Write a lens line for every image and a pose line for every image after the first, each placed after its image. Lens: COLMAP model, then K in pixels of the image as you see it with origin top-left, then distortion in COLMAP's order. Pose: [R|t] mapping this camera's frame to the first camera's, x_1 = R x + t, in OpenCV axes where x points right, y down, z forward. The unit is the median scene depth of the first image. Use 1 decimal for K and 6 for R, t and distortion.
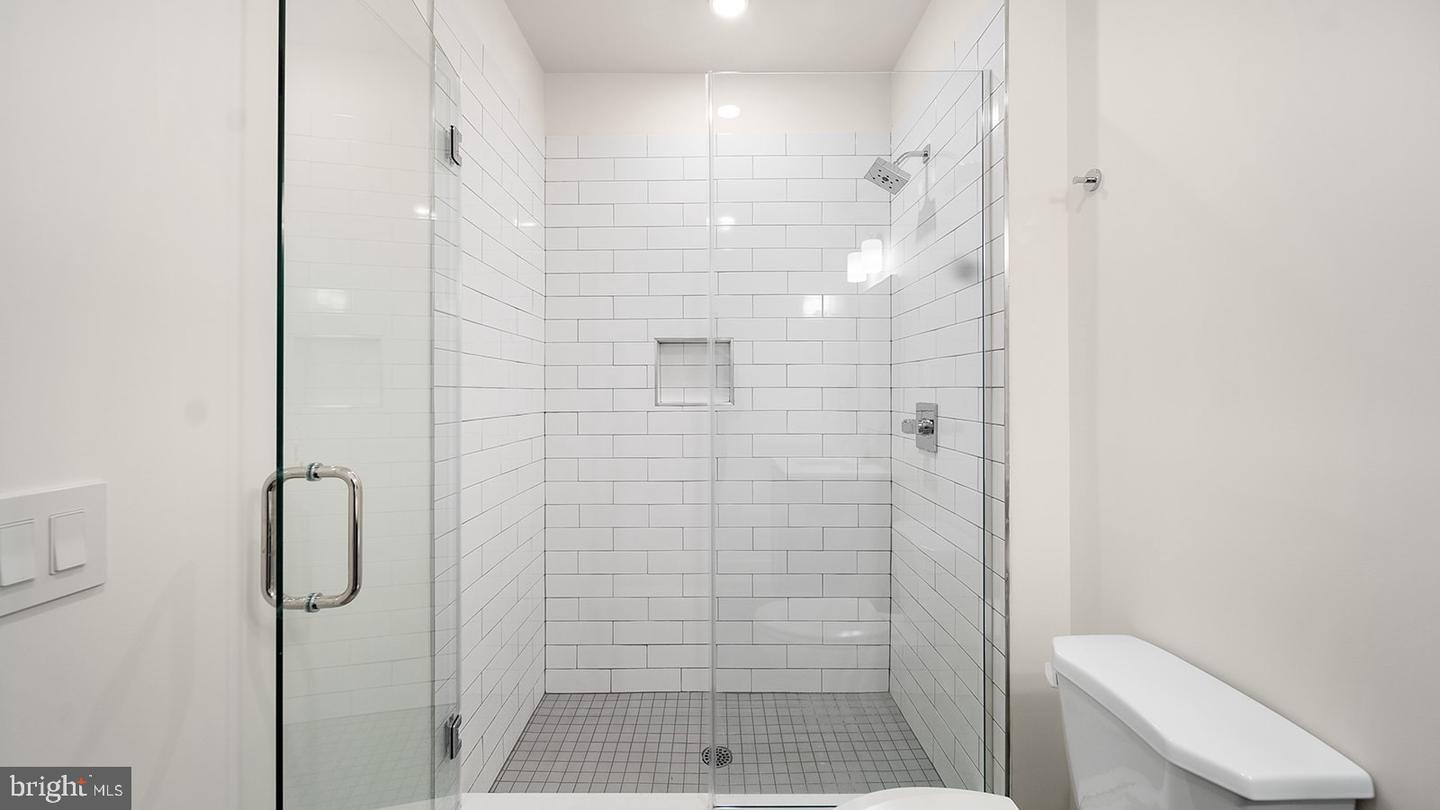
lens RADIAL K [[524.8, 0, 717.4], [0, 524.8, 393.3], [0, 0, 1]] dist [-0.001573, -0.000117]
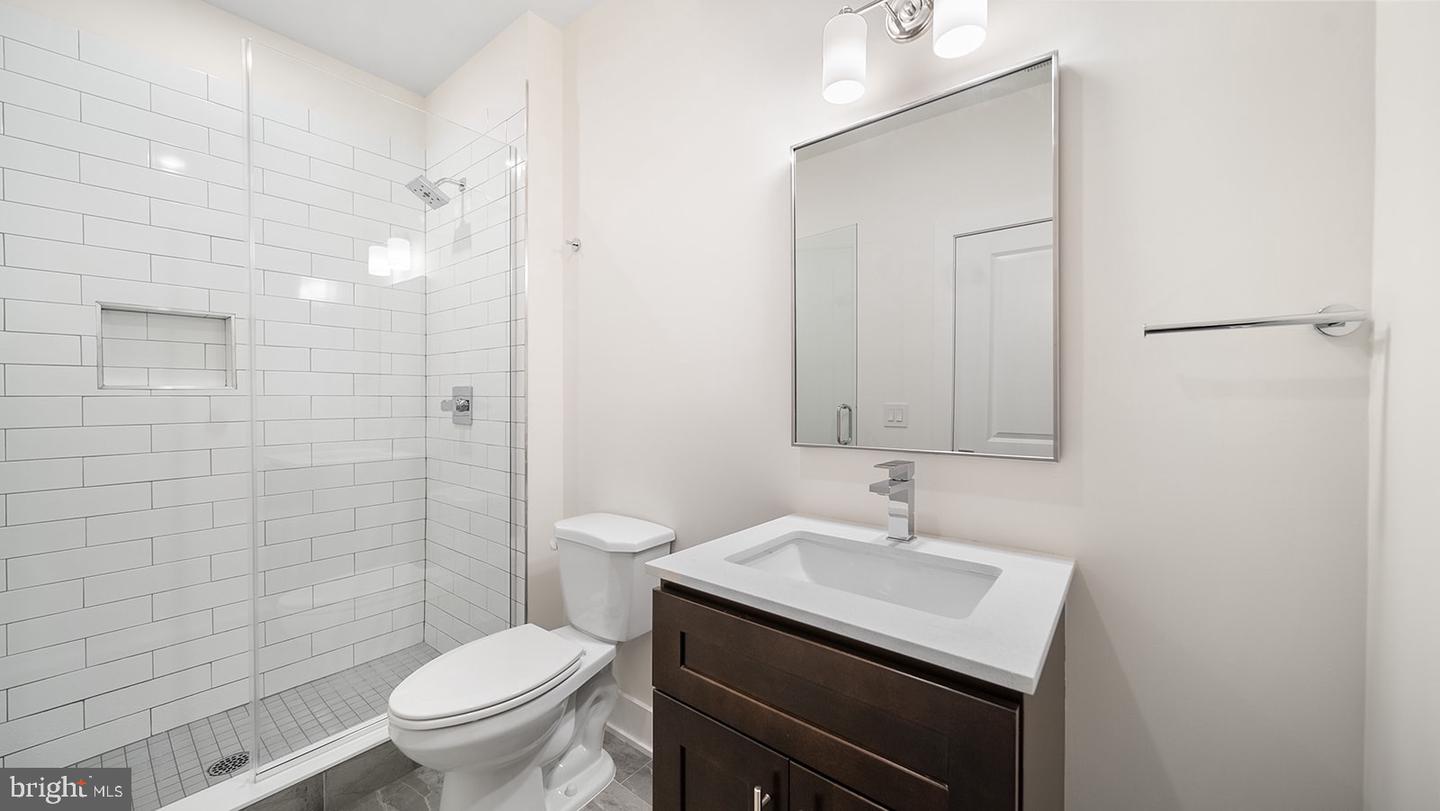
lens RADIAL K [[524.8, 0, 717.4], [0, 524.8, 393.8], [0, 0, 1]] dist [-0.001573, -0.000117]
pose [[0.633725, 0.012313, 0.773460, -0.171178], [-0.000759, 0.999883, -0.015295, 0.052590], [-0.773558, 0.009106, 0.633660, -0.240714]]
